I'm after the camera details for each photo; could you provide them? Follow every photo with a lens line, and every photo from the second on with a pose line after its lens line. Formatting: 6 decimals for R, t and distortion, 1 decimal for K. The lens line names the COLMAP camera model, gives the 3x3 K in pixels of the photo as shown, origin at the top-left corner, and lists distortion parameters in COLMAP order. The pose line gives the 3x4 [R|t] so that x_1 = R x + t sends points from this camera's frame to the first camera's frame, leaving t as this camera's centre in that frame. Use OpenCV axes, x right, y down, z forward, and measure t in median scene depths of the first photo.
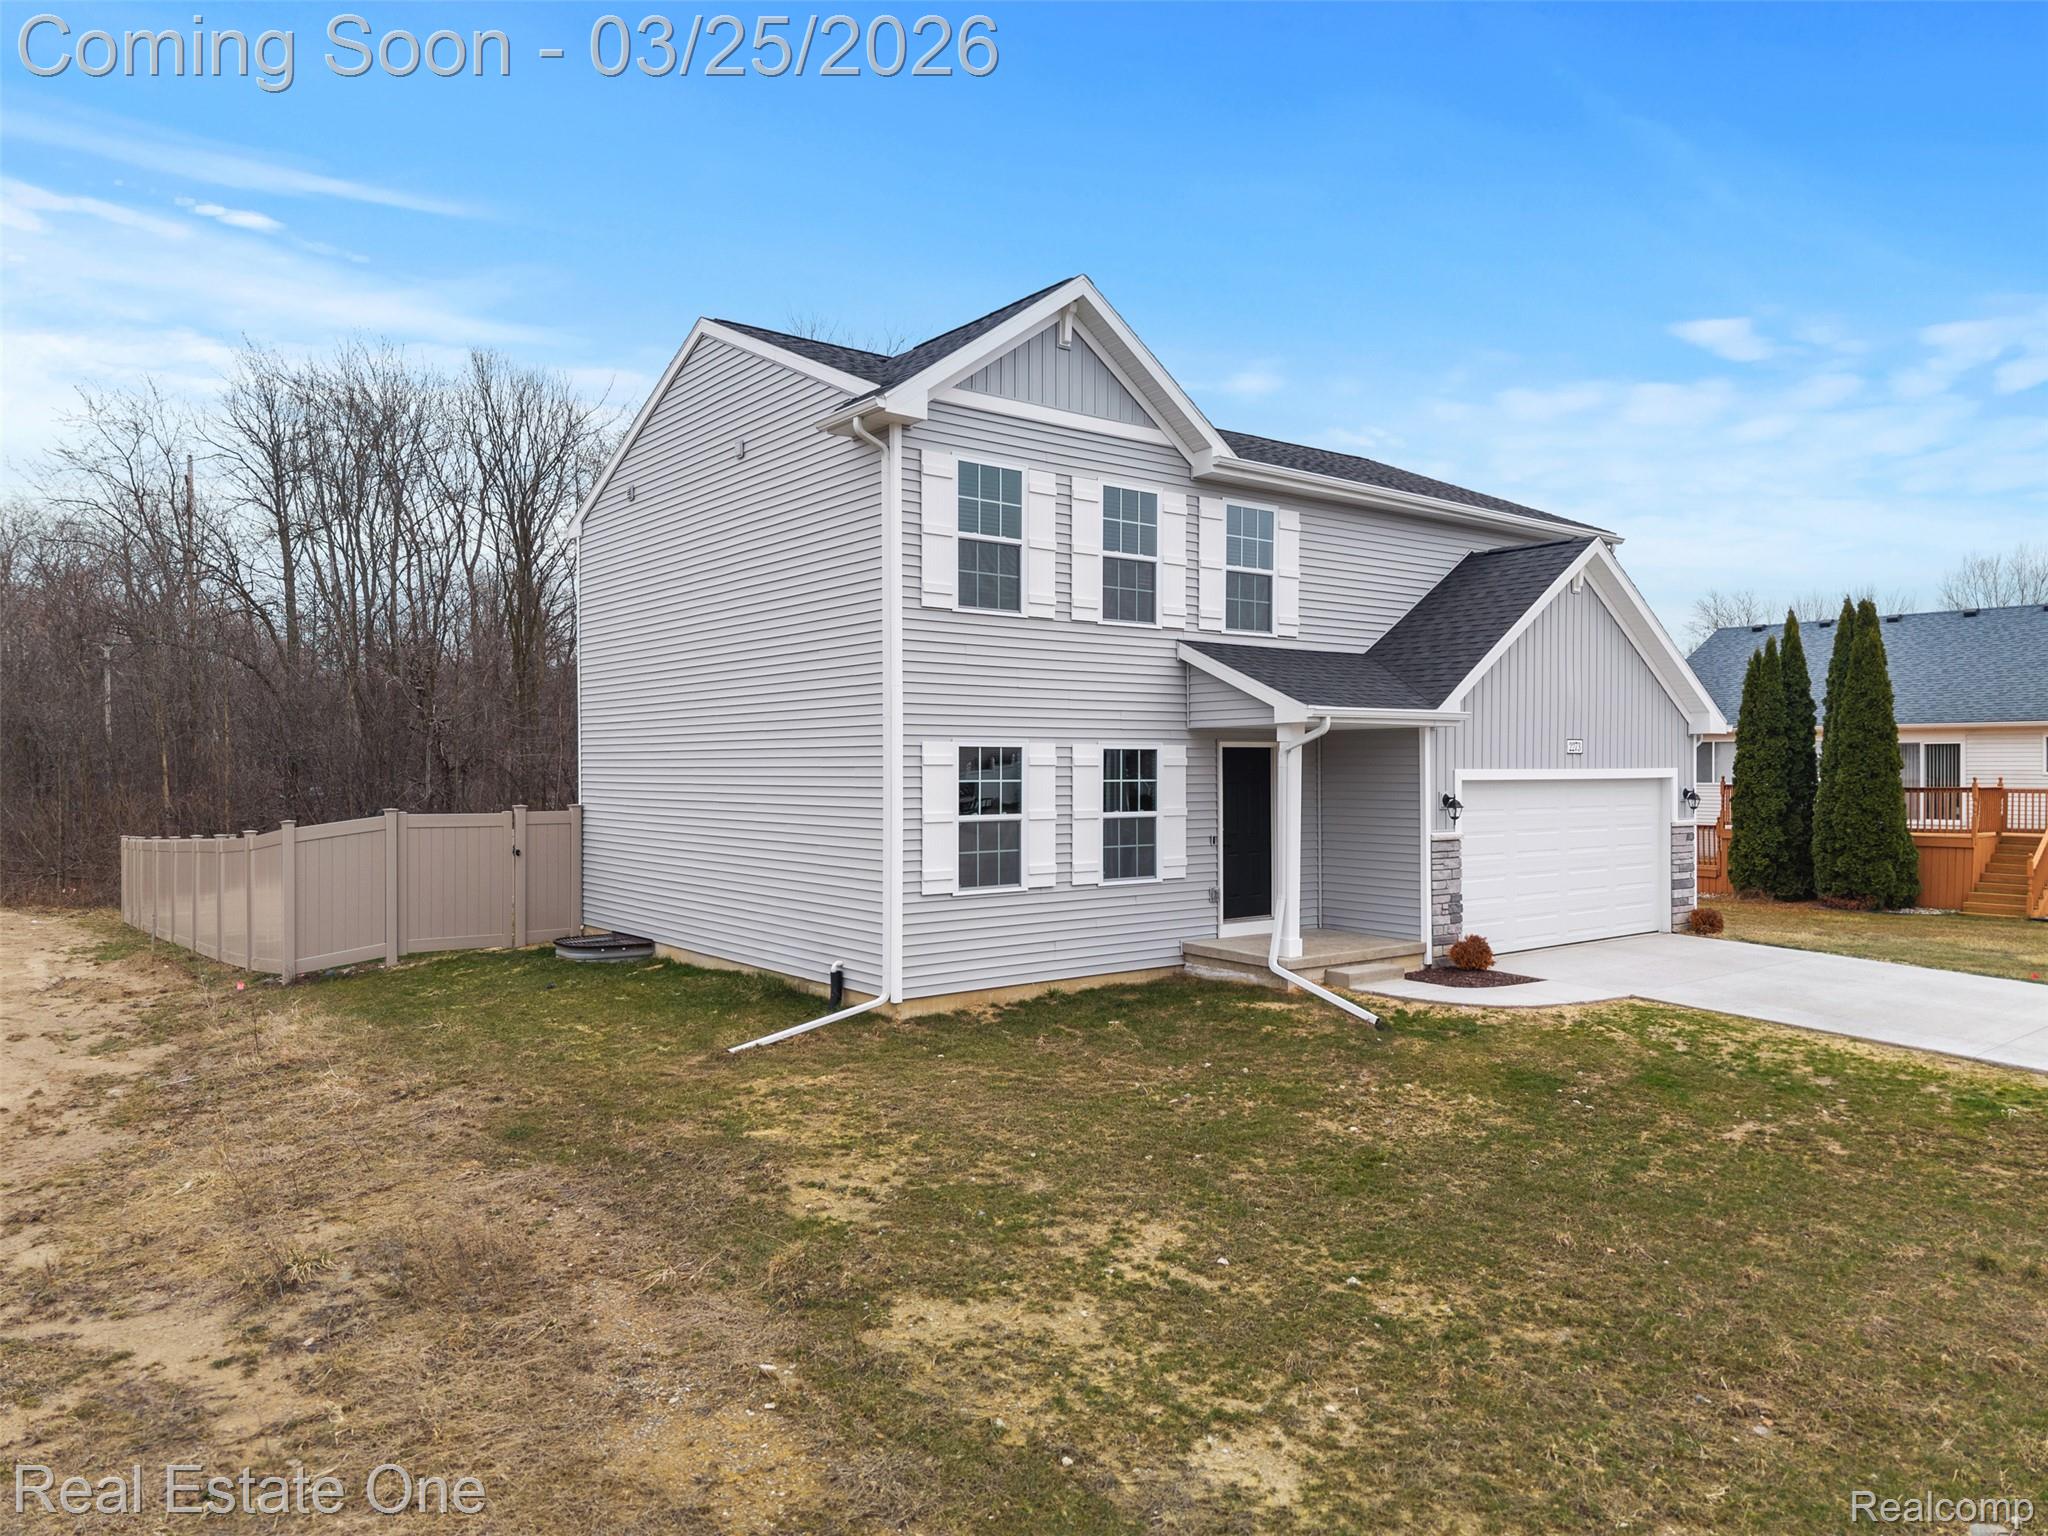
lens RADIAL K [[1403.3, 0, 1024.0], [0, 1403.3, 768.0], [0, 0, 1]] dist [0.010381, -0.000260]
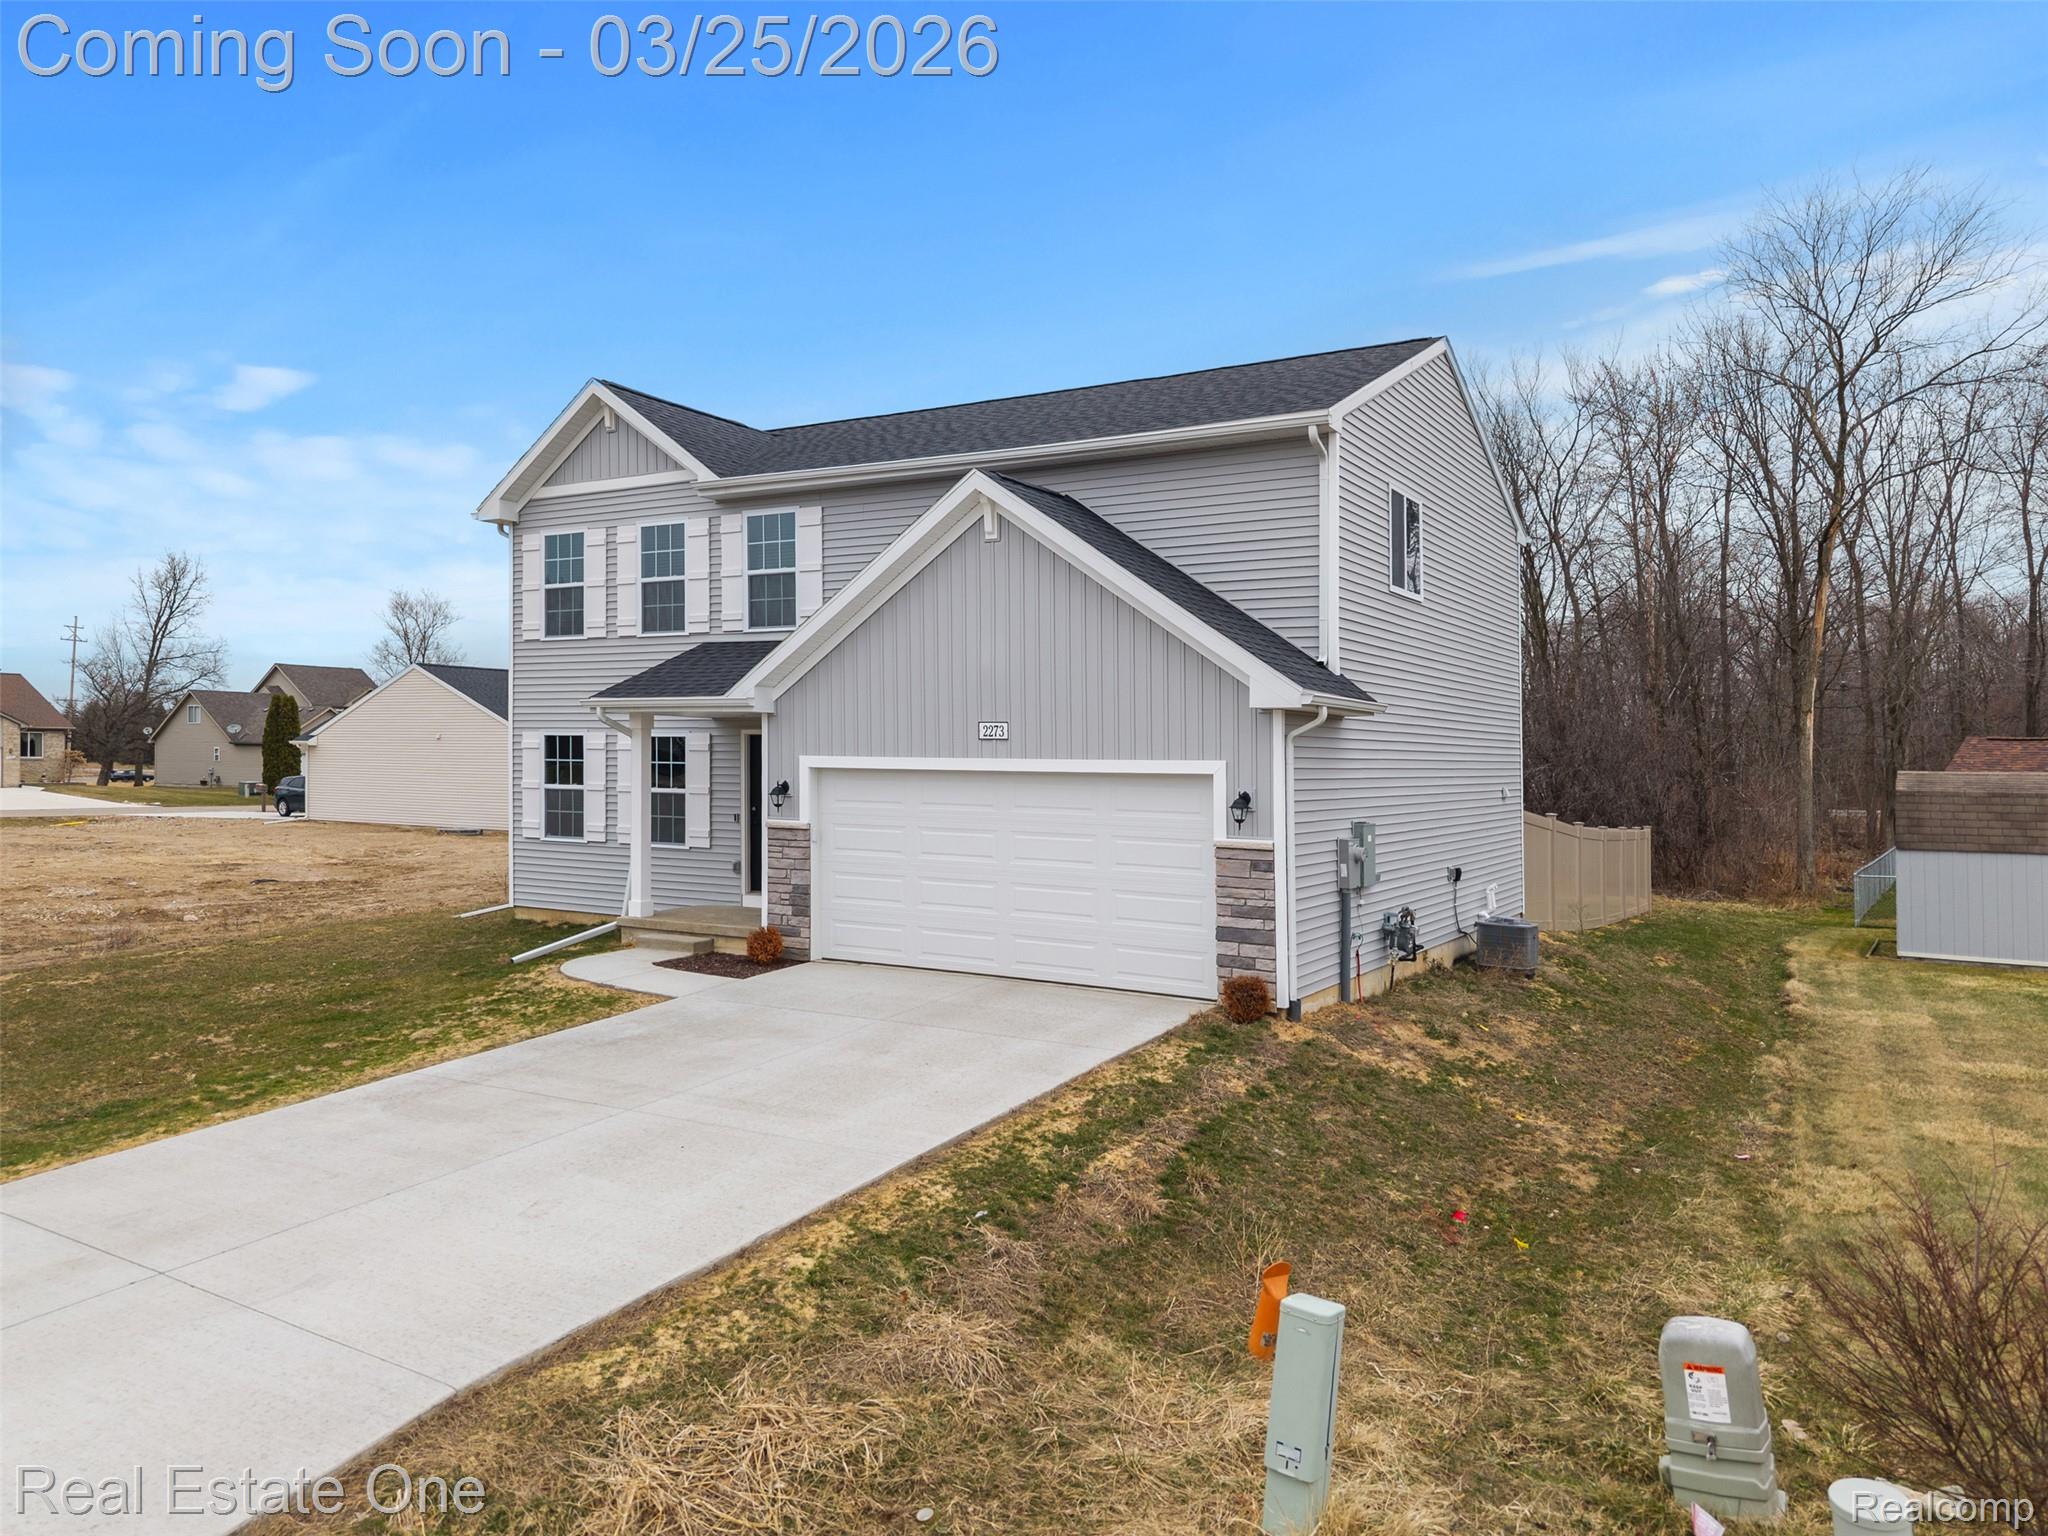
lens RADIAL K [[1453.1, 0, 1028.2], [0, 1453.1, 736.2], [0, 0, 1]] dist [0.002707, -0.000601]
pose [[0.365140, -0.007141, -0.930925, 1.406626], [-0.013937, 0.999817, -0.013137, -0.001581], [0.930848, 0.017771, 0.364973, 0.856780]]
